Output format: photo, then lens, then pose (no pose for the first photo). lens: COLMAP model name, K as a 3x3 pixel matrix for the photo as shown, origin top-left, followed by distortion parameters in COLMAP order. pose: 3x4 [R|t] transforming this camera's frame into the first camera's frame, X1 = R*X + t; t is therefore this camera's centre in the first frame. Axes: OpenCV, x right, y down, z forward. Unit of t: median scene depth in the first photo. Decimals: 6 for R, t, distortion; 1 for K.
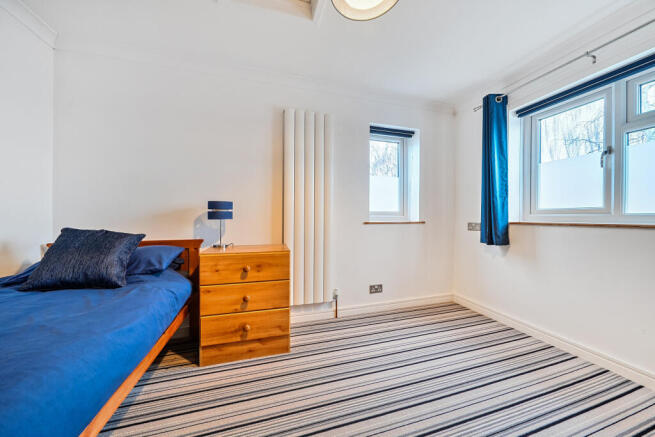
lens RADIAL K [[236.4, 0, 328.0], [0, 236.4, 213.2], [0, 0, 1]] dist [-0.000480, 0.000073]
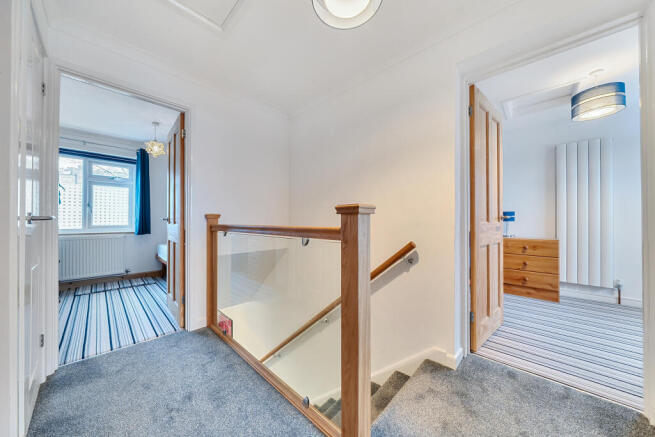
lens RADIAL K [[222.4, 0, 327.5], [0, 222.4, 218.5], [0, 0, 1]] dist [-0.001422, -0.000022]
pose [[0.508219, -0.006821, -0.861201, 0.351803], [0.007639, 0.999965, -0.003412, 0.002613], [0.861194, -0.004845, 0.508254, -1.170383]]
